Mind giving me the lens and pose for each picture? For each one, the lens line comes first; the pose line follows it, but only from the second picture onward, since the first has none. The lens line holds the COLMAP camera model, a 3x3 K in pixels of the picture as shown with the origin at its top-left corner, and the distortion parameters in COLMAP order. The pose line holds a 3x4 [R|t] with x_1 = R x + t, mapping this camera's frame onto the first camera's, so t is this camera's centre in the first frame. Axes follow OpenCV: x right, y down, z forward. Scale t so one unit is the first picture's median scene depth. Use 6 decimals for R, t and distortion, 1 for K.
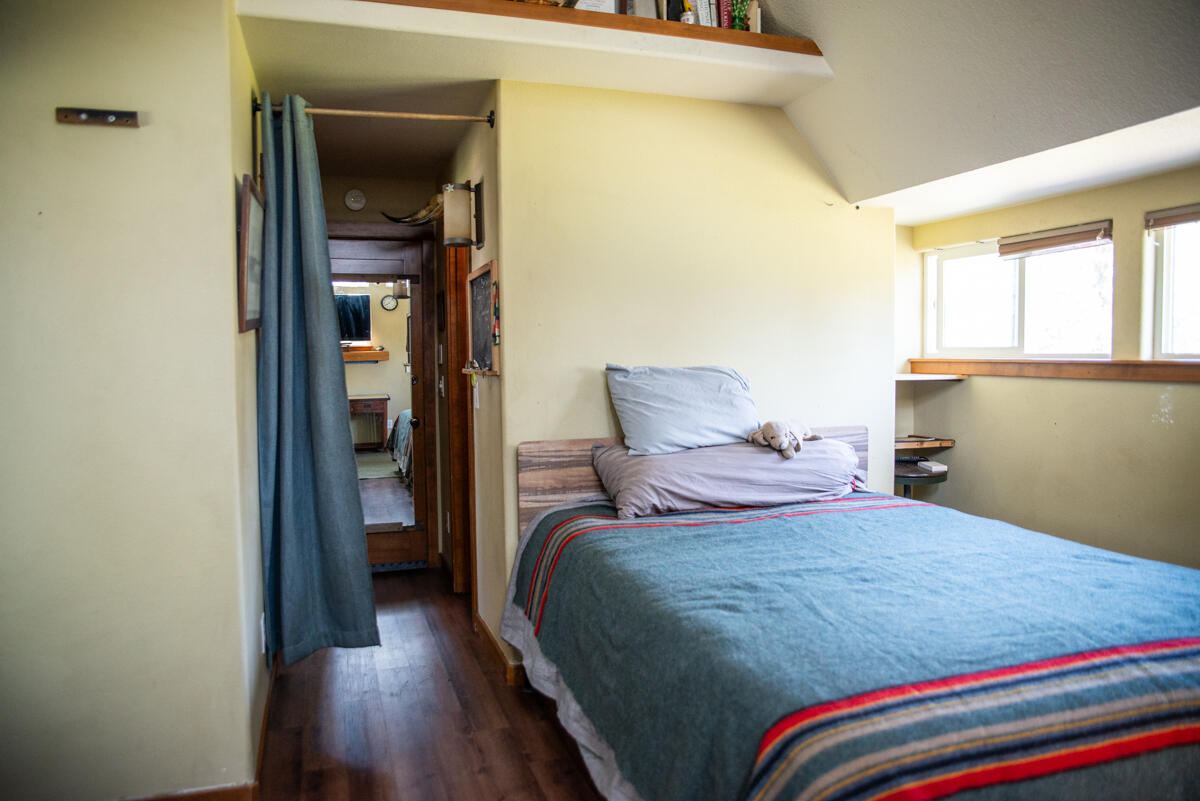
lens RADIAL K [[810.7, 0, 600.0], [0, 810.7, 400.5], [0, 0, 1]] dist [-0.101744, 0.055913]
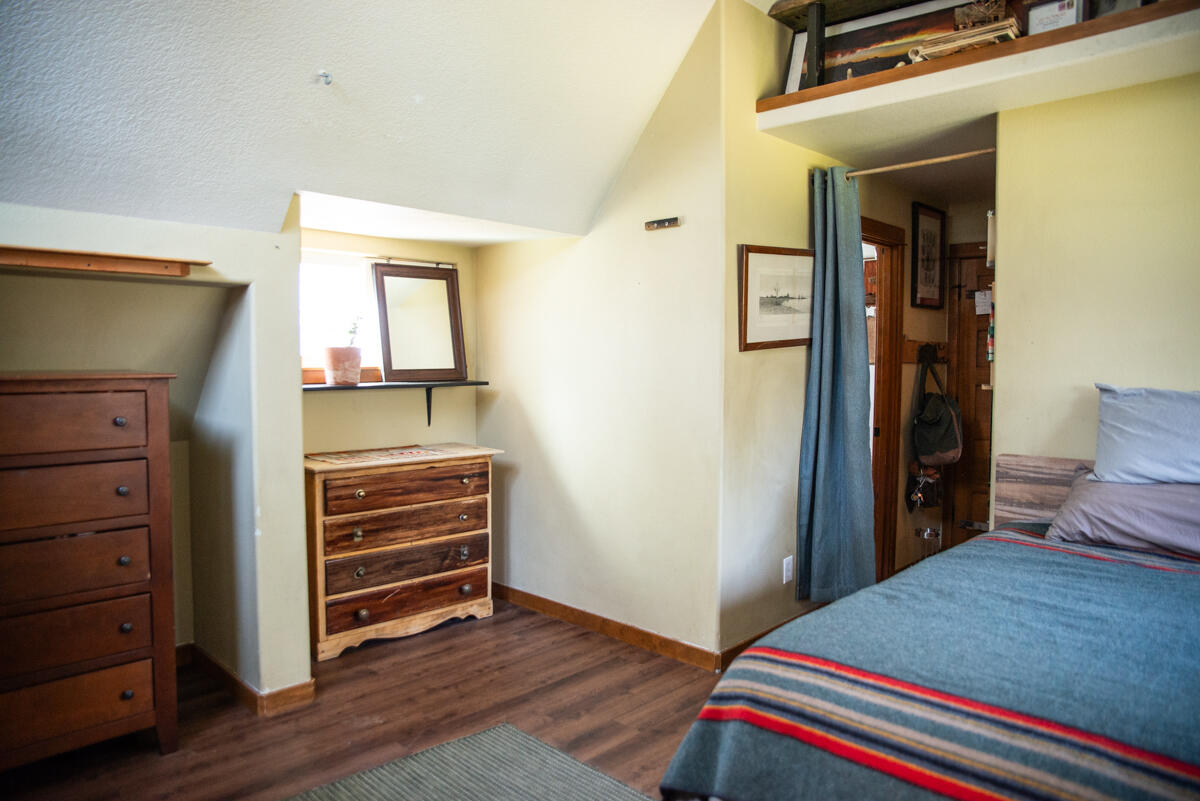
lens RADIAL K [[810.7, 0, 600.0], [0, 810.7, 400.5], [0, 0, 1]] dist [-0.101744, 0.055913]
pose [[0.471849, 0.060116, -0.879627, 0.589510], [-0.057425, 0.997650, 0.037378, -0.028091], [0.879807, 0.032876, 0.474193, 0.048230]]
